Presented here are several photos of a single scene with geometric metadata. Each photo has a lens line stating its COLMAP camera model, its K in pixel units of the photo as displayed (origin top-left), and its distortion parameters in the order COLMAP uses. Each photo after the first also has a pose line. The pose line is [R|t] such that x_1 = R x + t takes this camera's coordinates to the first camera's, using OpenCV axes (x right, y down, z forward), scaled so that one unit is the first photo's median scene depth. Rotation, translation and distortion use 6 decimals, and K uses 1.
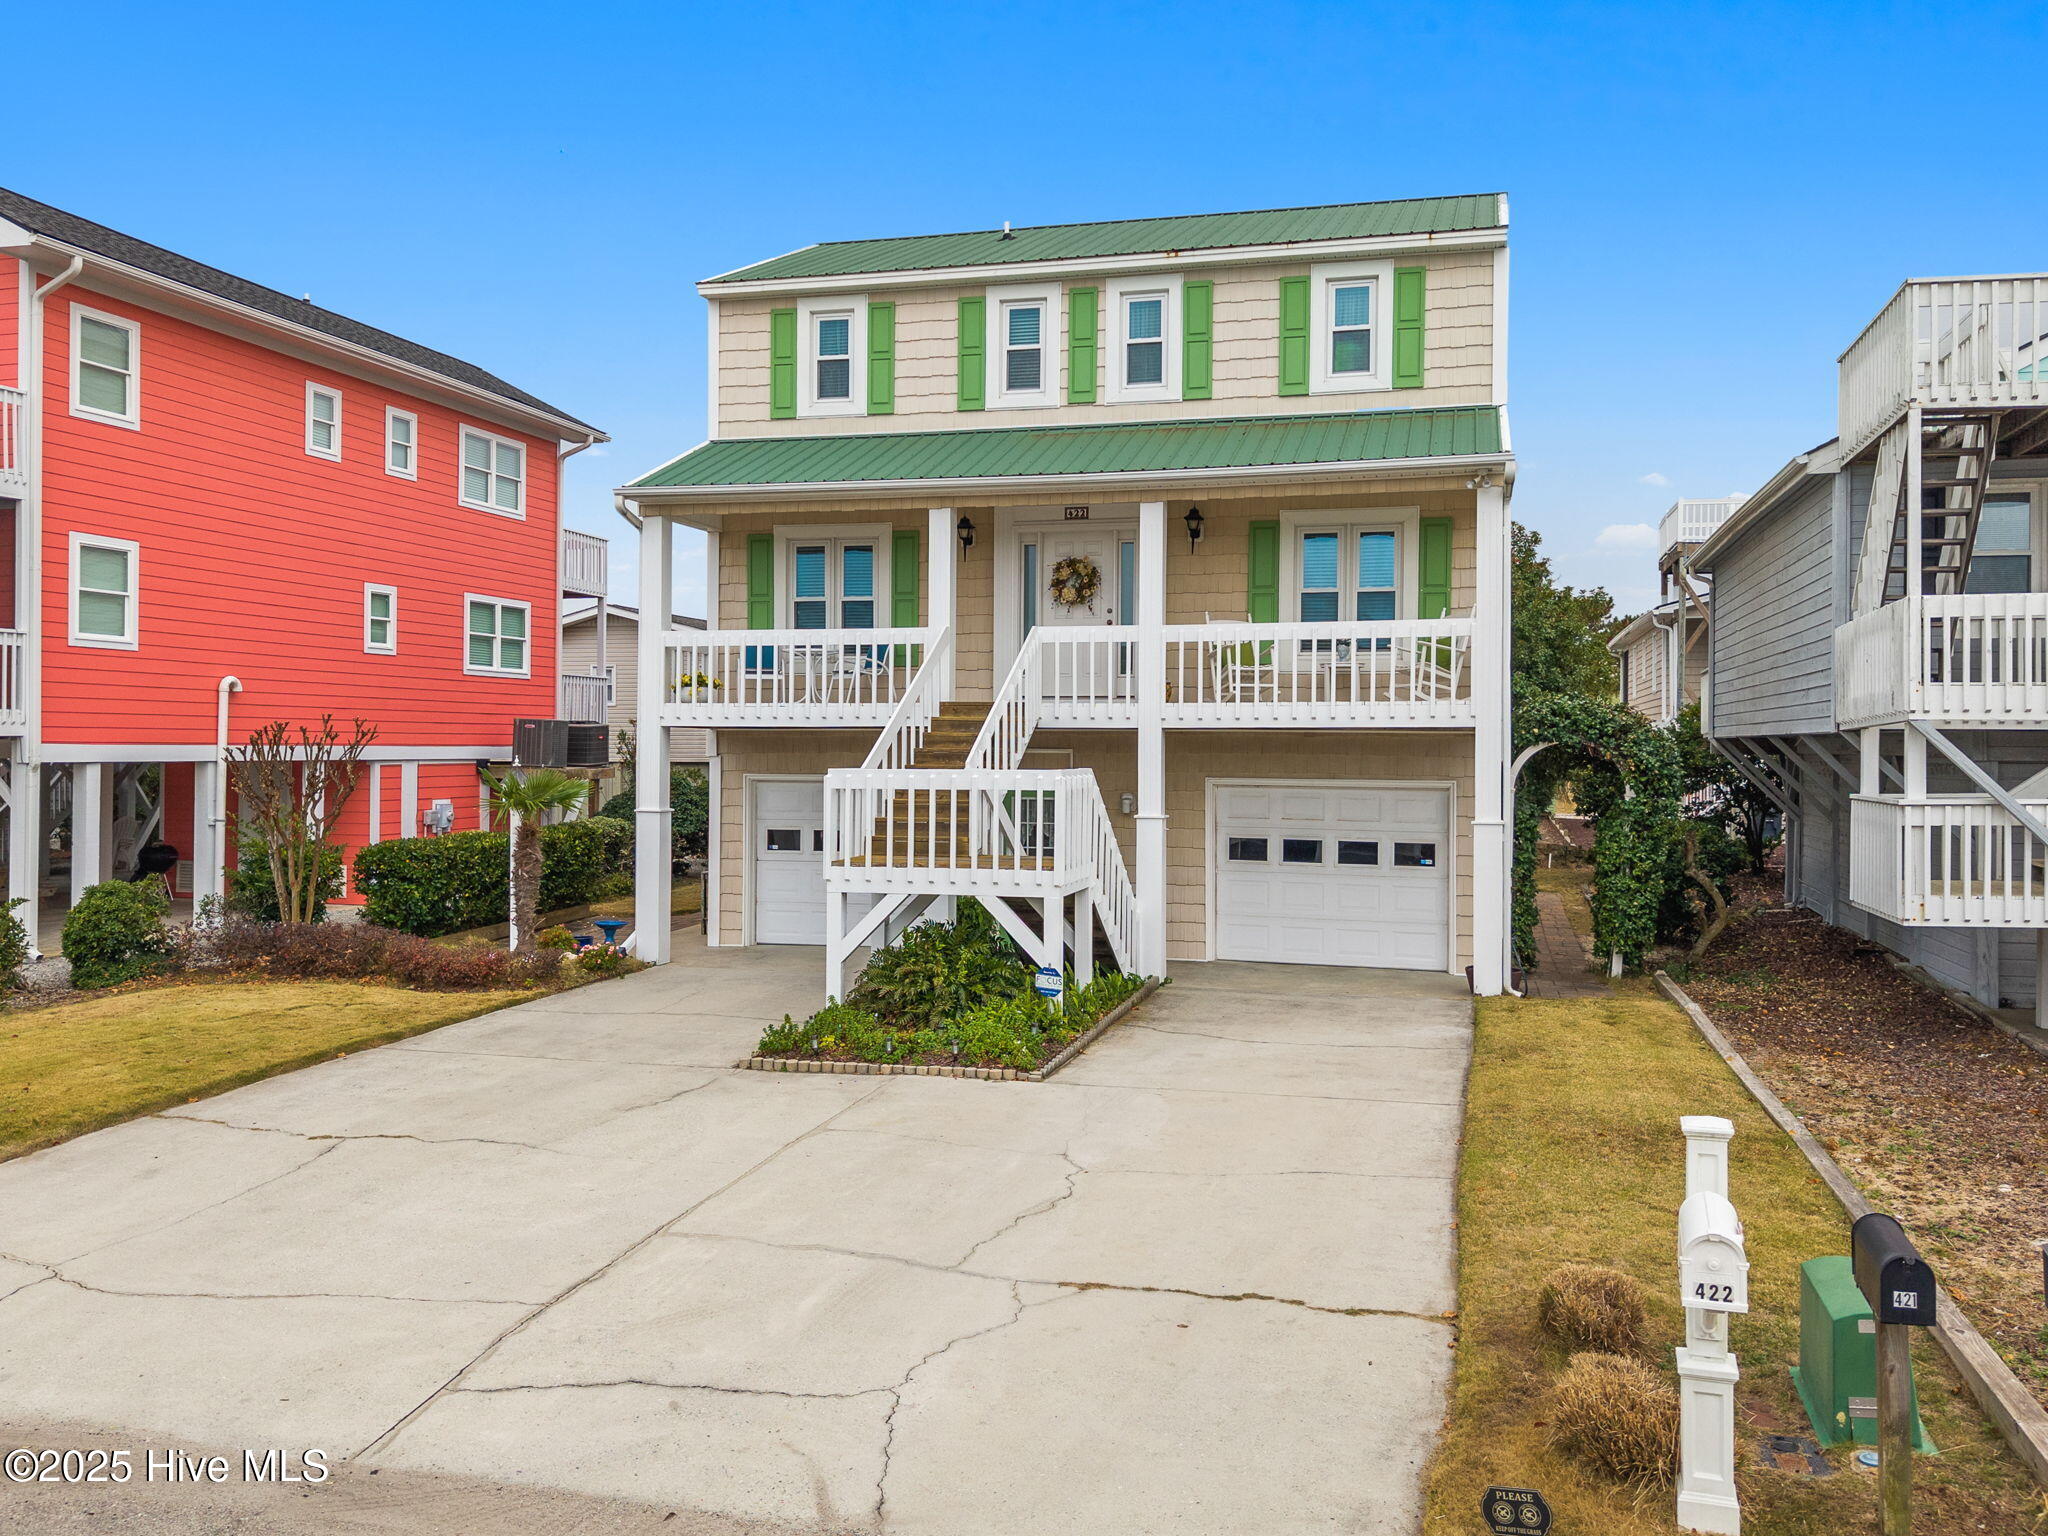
lens RADIAL K [[1681.7, 0, 1024.0], [0, 1681.7, 768.0], [0, 0, 1]] dist [0.011467, 0.001804]
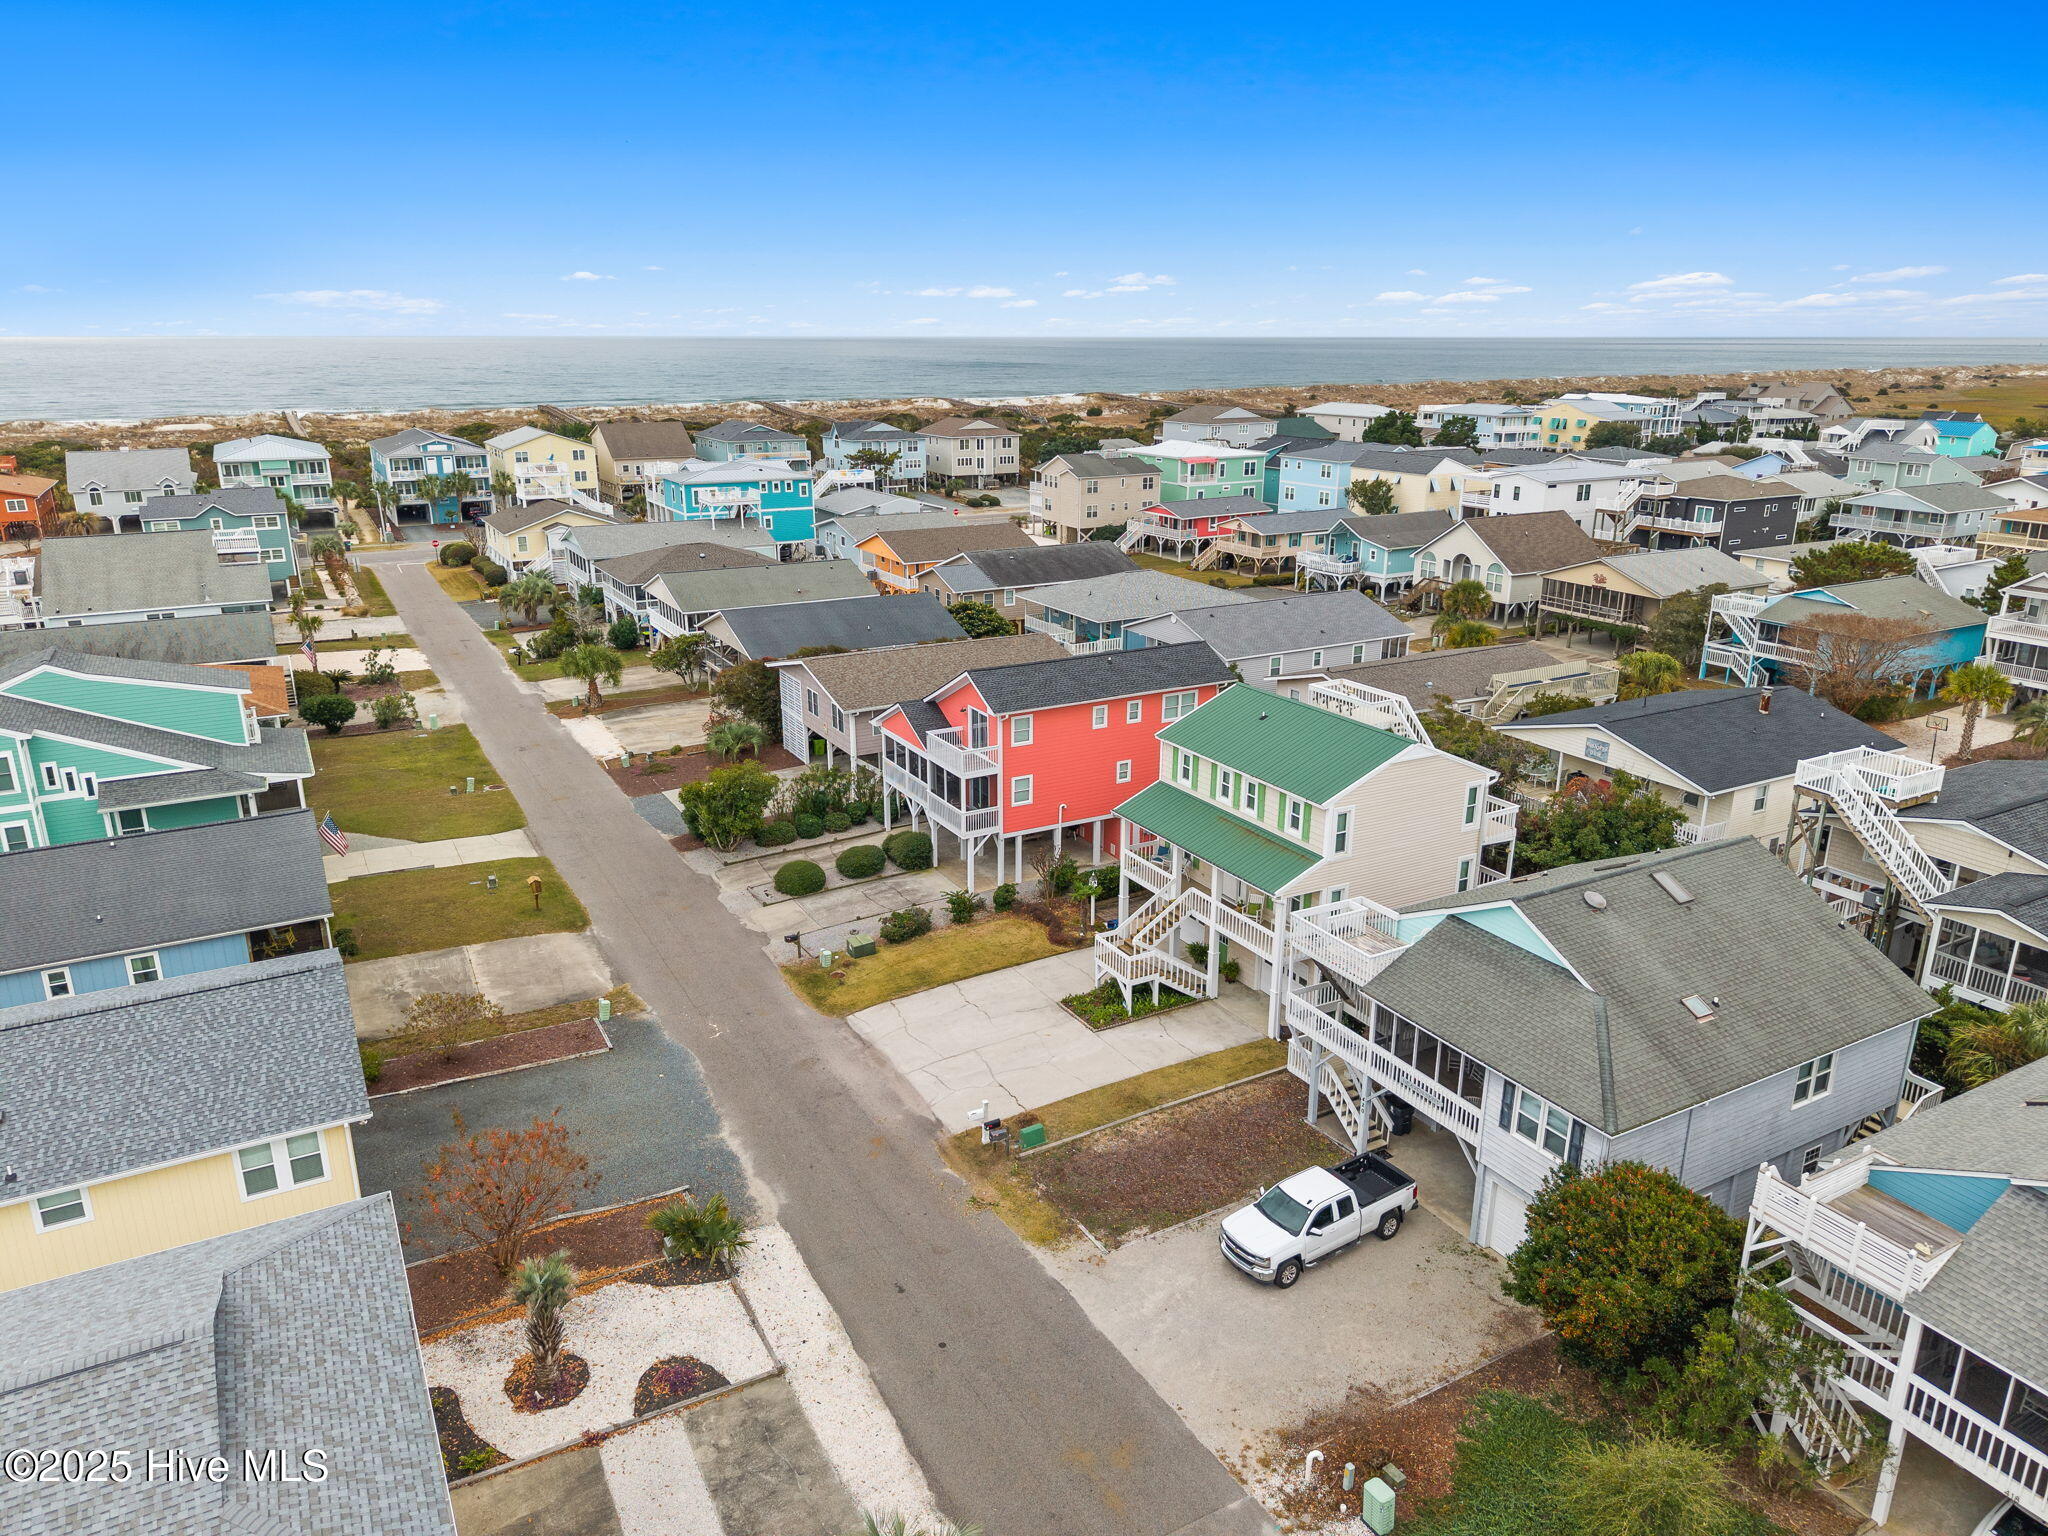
lens RADIAL K [[1360.3, 0, 1024.0], [0, 1360.3, 768.0], [0, 0, 1]] dist [0.001353, -0.001713]
pose [[0.694894, 0.208972, -0.688079, 1.507588], [-0.000719, 0.957047, 0.289932, -1.040557], [0.719112, -0.200978, 0.665197, -0.950086]]
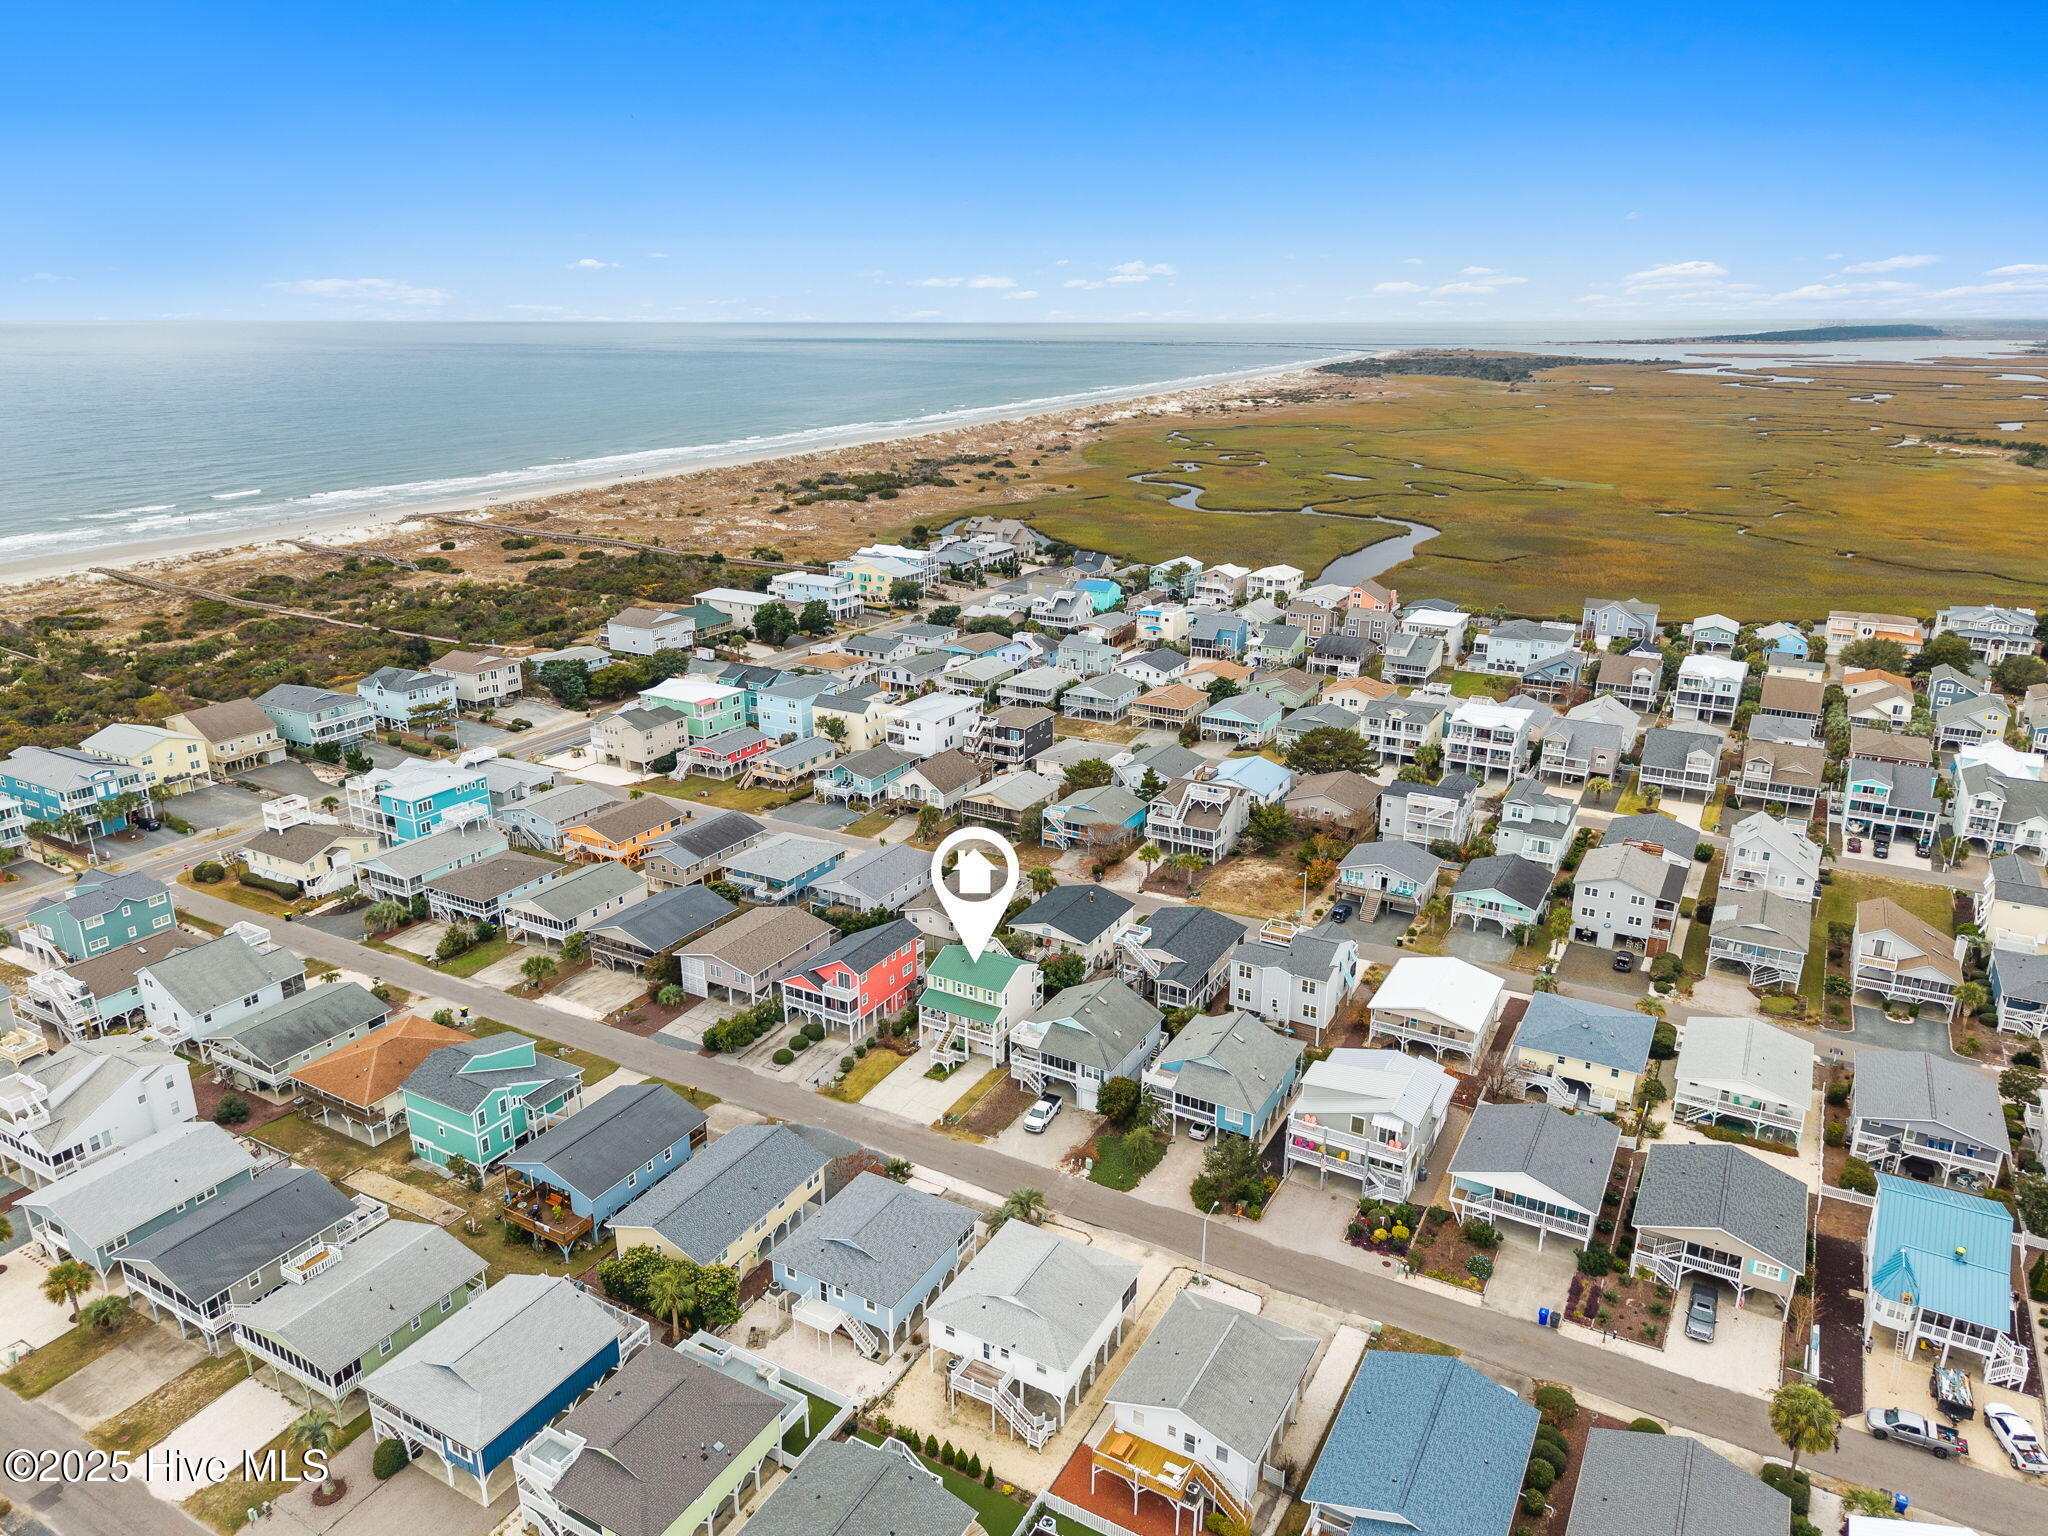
lens RADIAL K [[1345.8, 0, 1024.0], [0, 1345.8, 768.0], [0, 0, 1]] dist [0.115364, -0.155059]
pose [[0.969387, 0.074823, -0.233860, 2.055679], [-0.000001, 0.952441, 0.304724, -3.788731], [0.245539, -0.295395, 0.923283, -5.578072]]
